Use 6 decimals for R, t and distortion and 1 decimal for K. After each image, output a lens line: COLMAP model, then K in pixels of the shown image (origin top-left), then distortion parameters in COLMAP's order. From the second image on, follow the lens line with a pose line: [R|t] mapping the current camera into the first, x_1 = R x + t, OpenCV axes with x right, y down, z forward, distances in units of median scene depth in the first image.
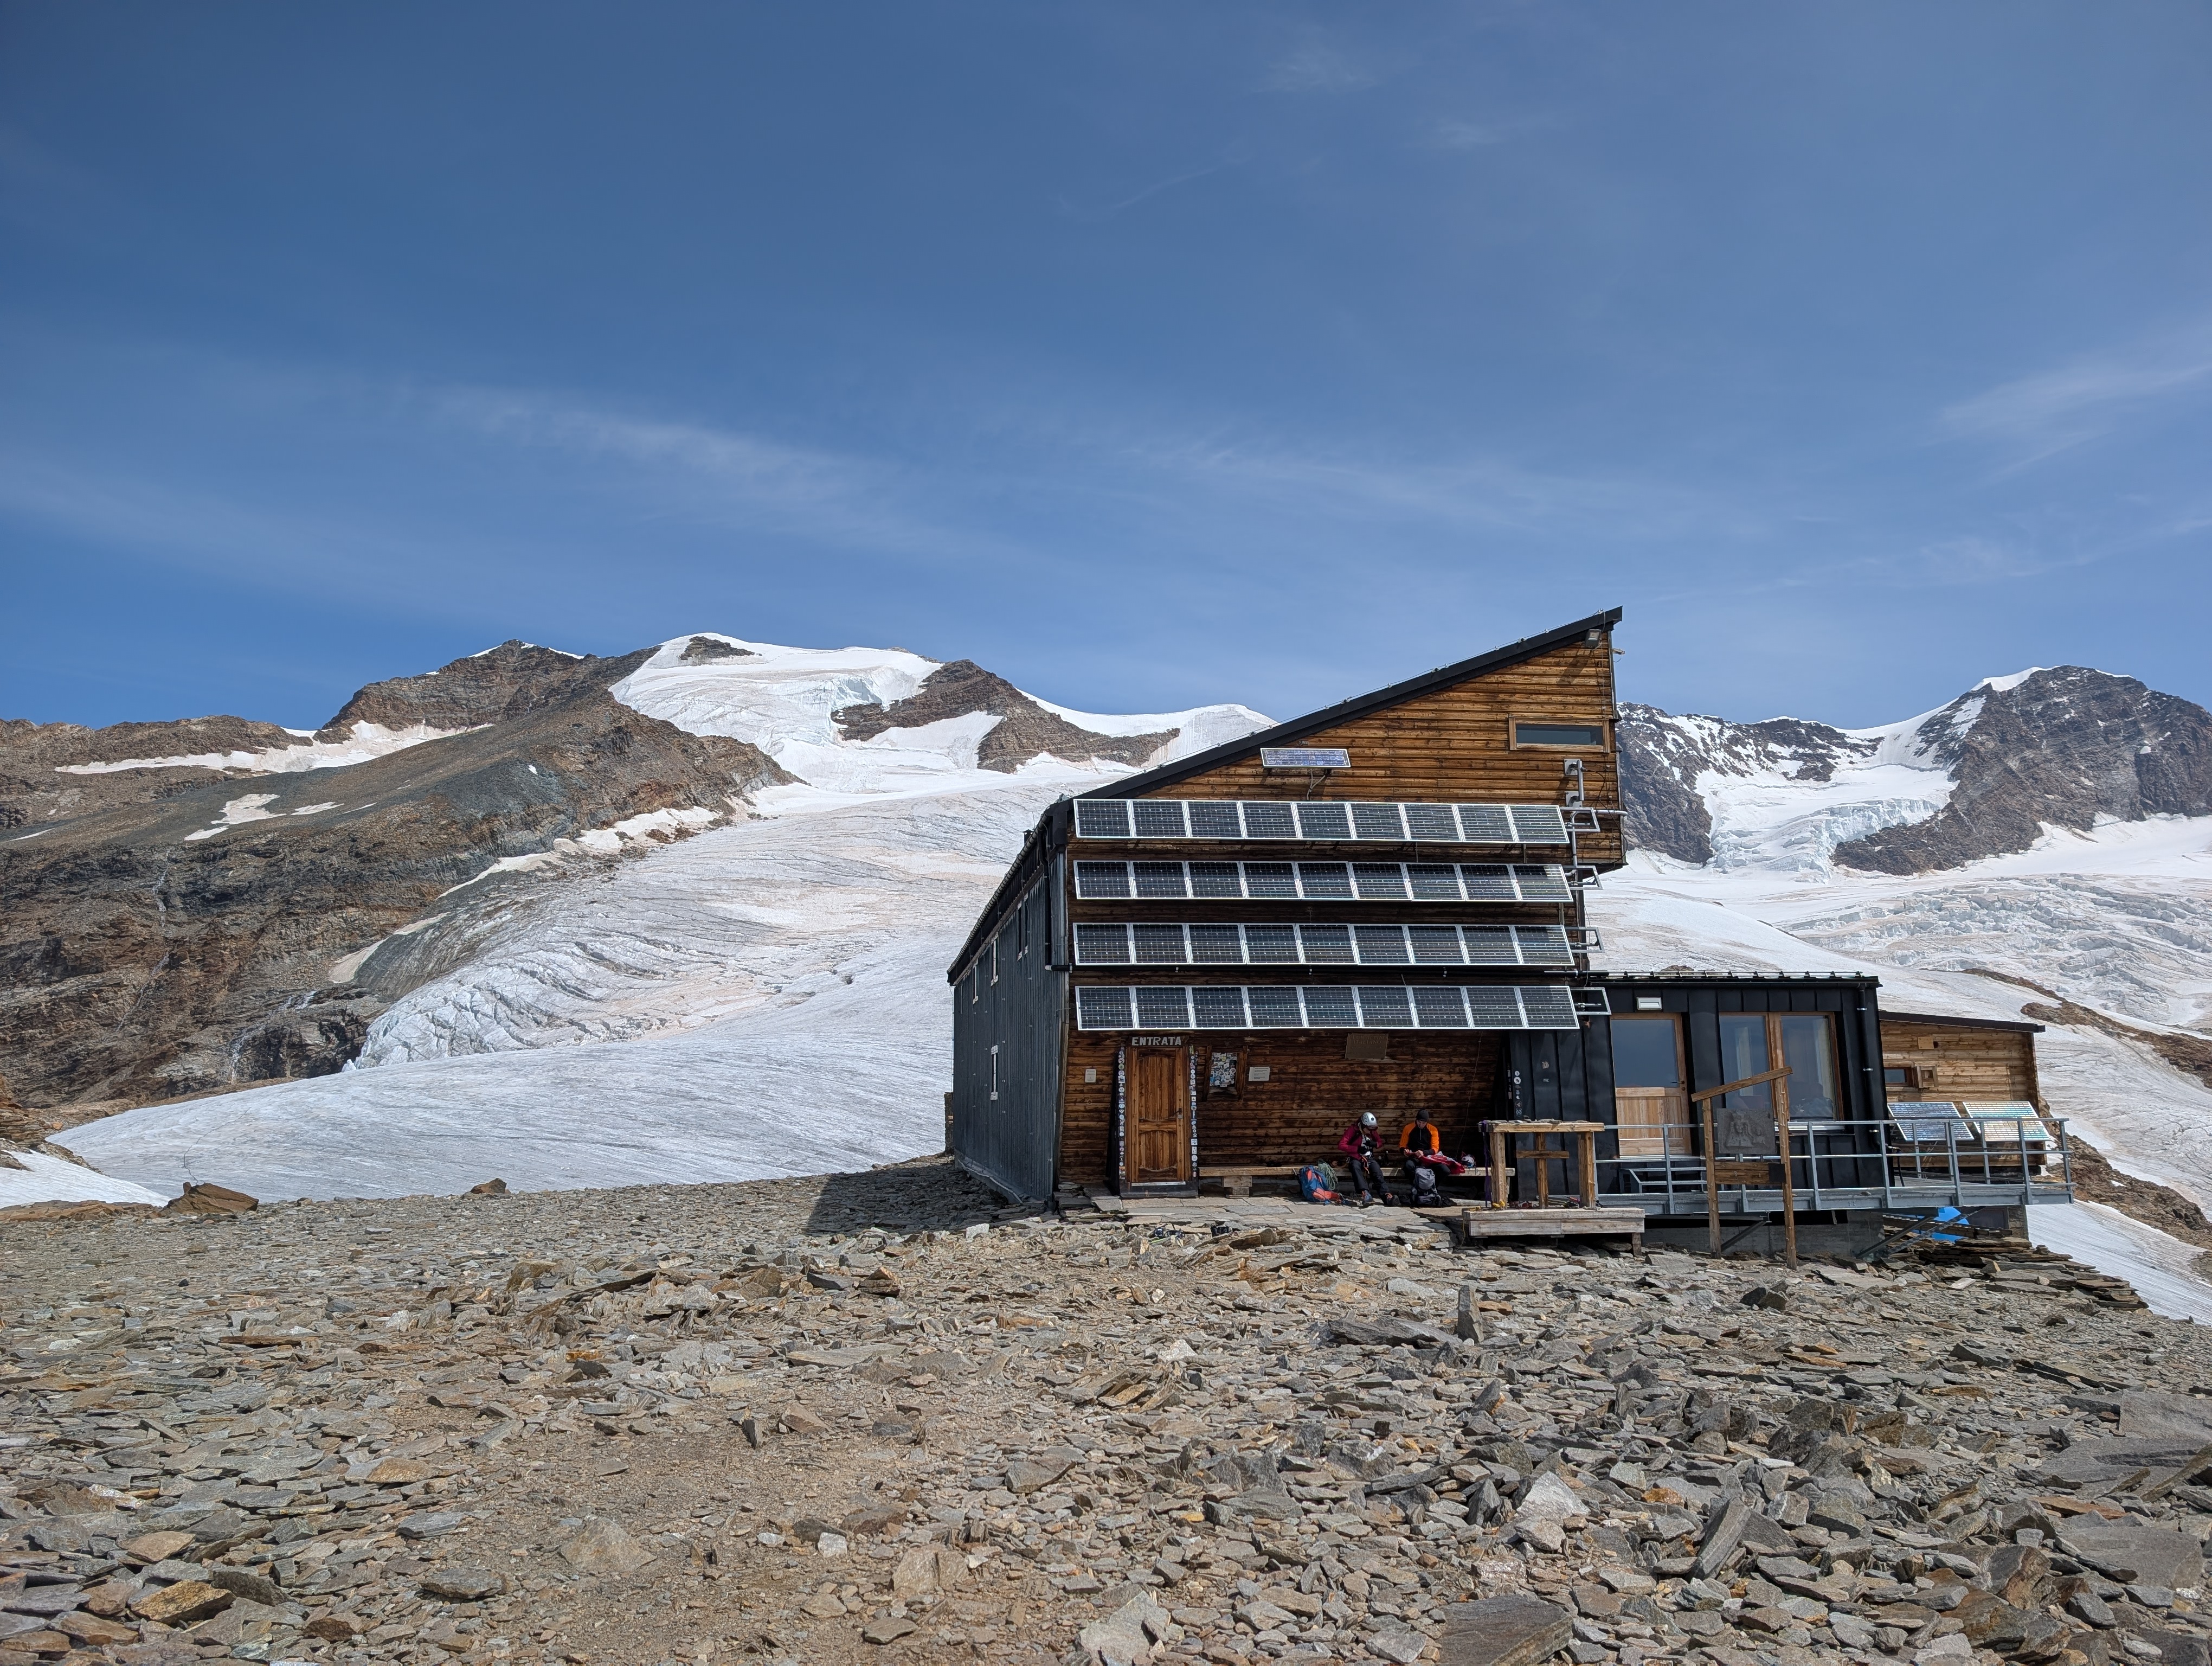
lens RADIAL K [[1570.6, 0, 1104.1], [0, 1570.6, 854.7], [0, 0, 1]] dist [0.051688, -0.065223]
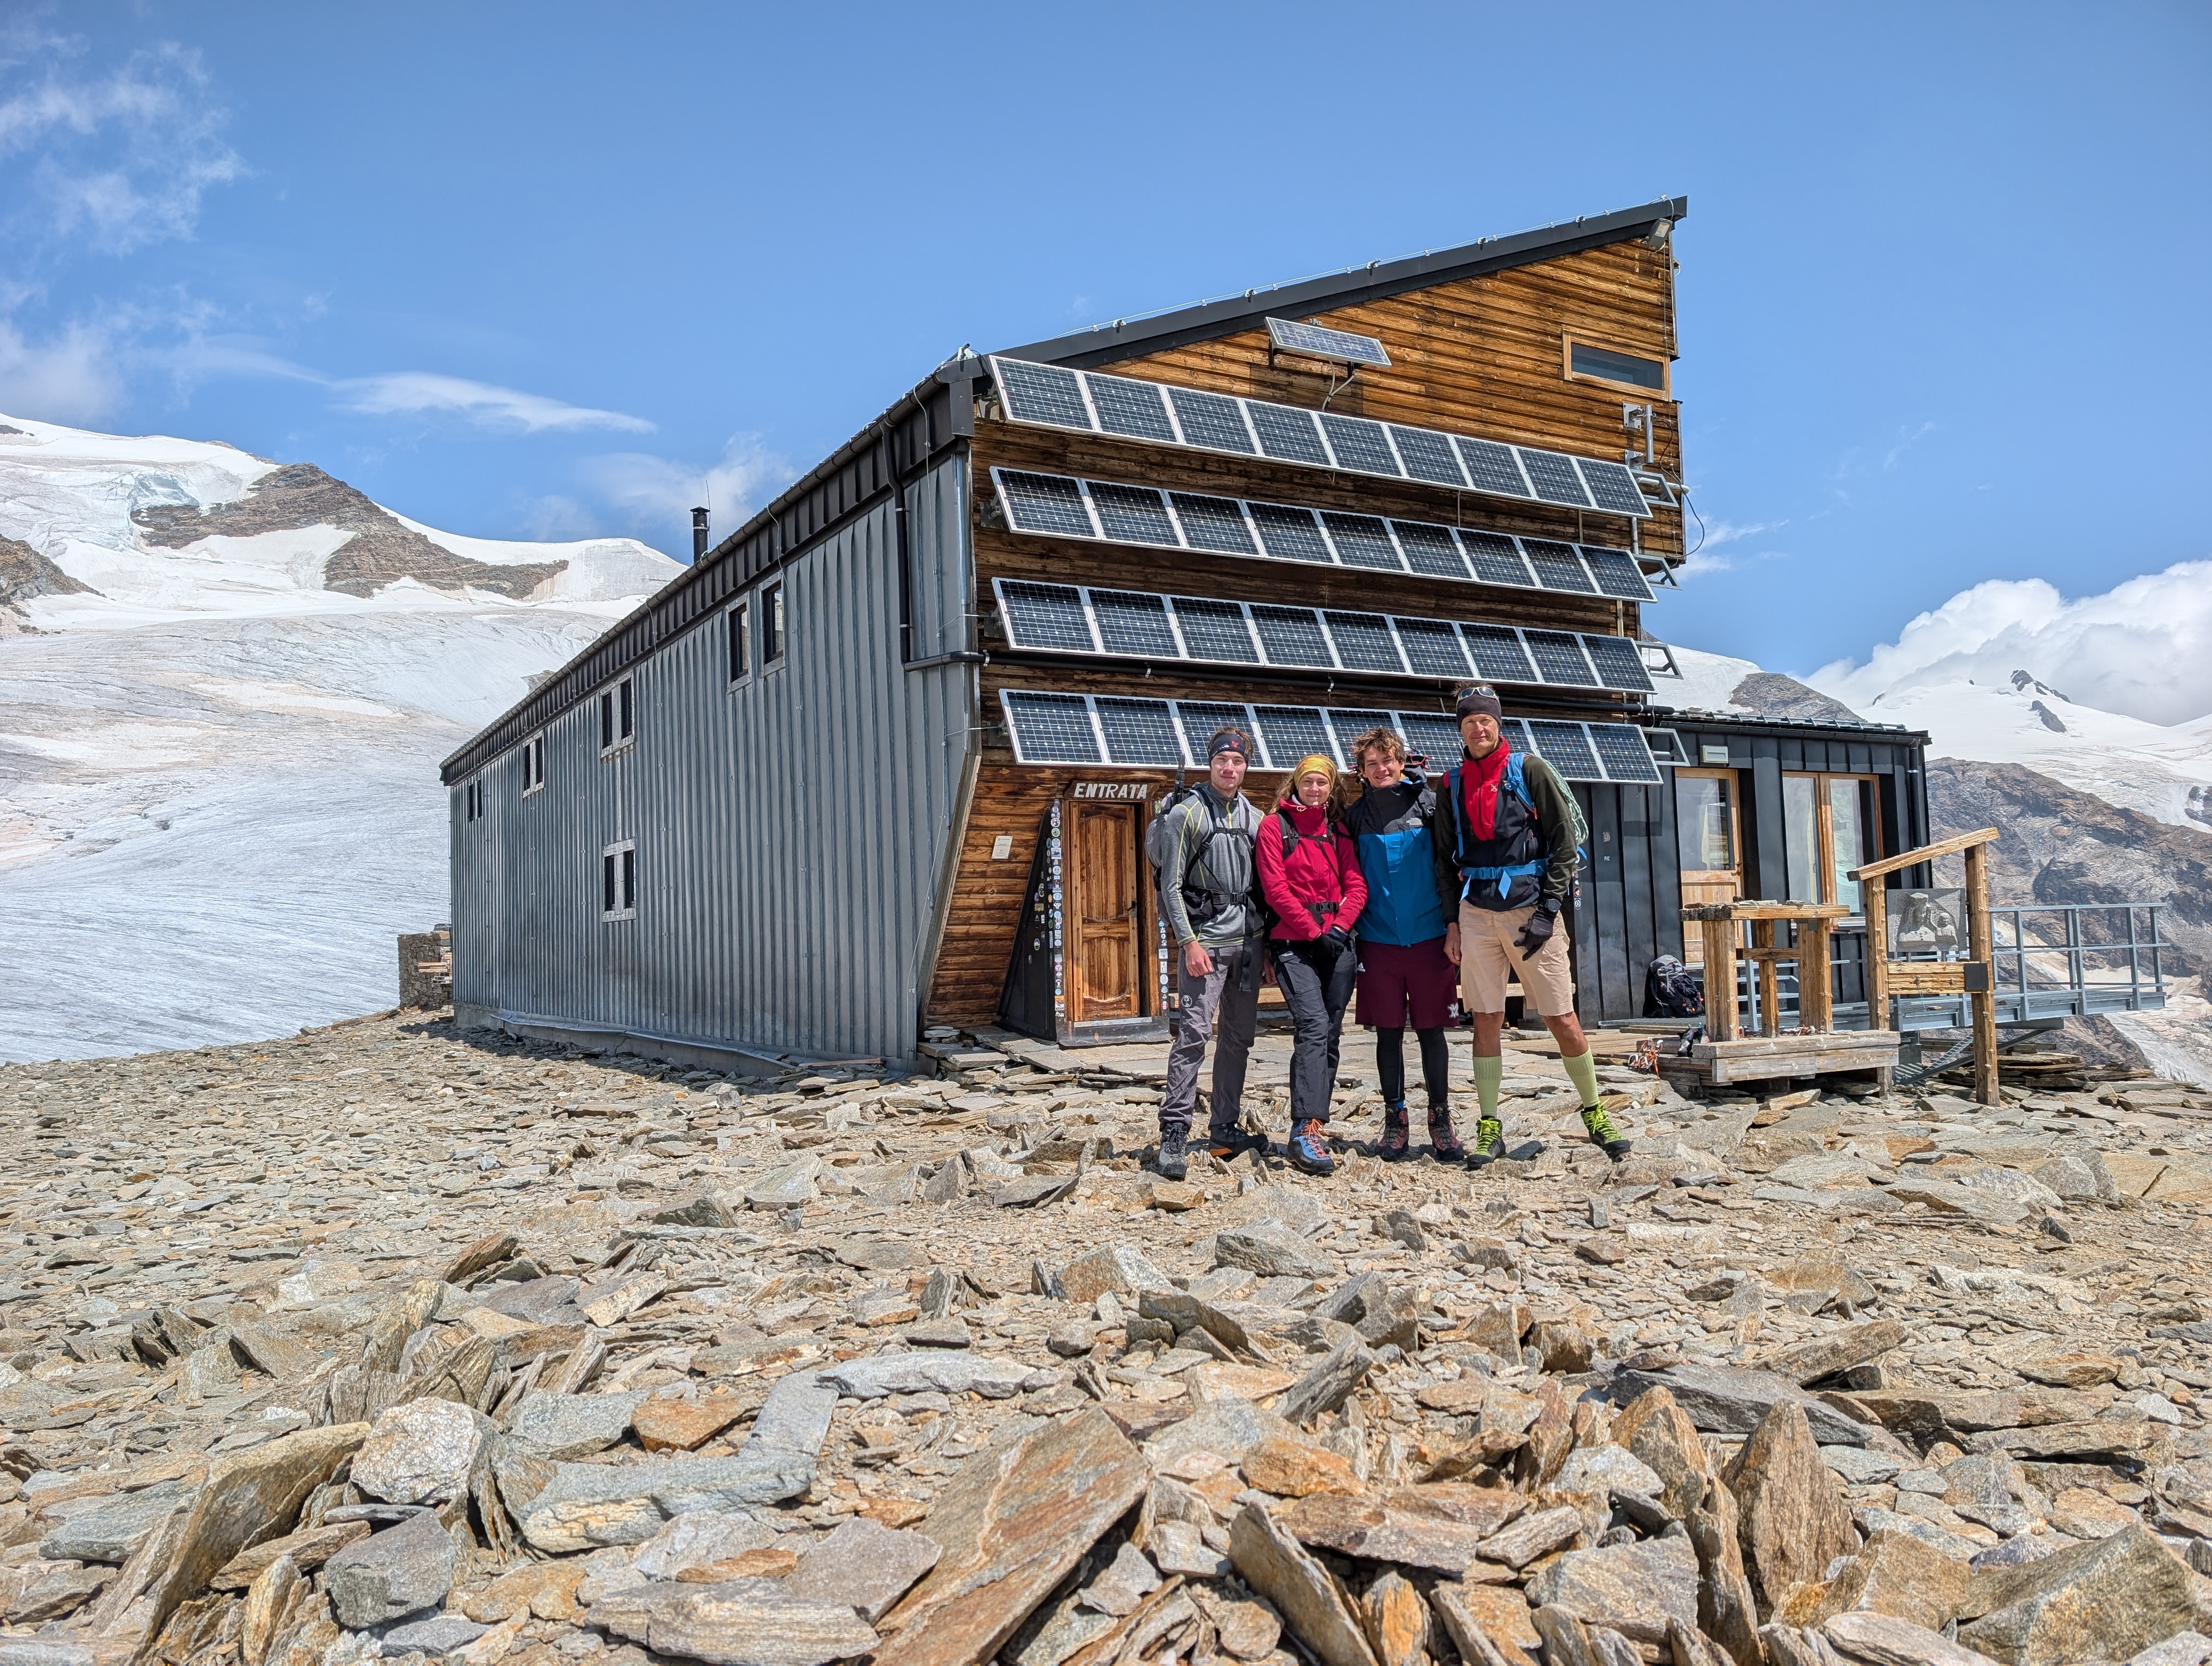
lens RADIAL K [[1570.6, 0, 1104.1], [0, 1570.6, 854.7], [0, 0, 1]] dist [0.051688, -0.065223]
pose [[0.929583, 0.003498, 0.368596, -0.178002], [-0.037654, 0.995625, 0.085513, 0.087103], [-0.366685, -0.093370, 0.925648, 0.421380]]
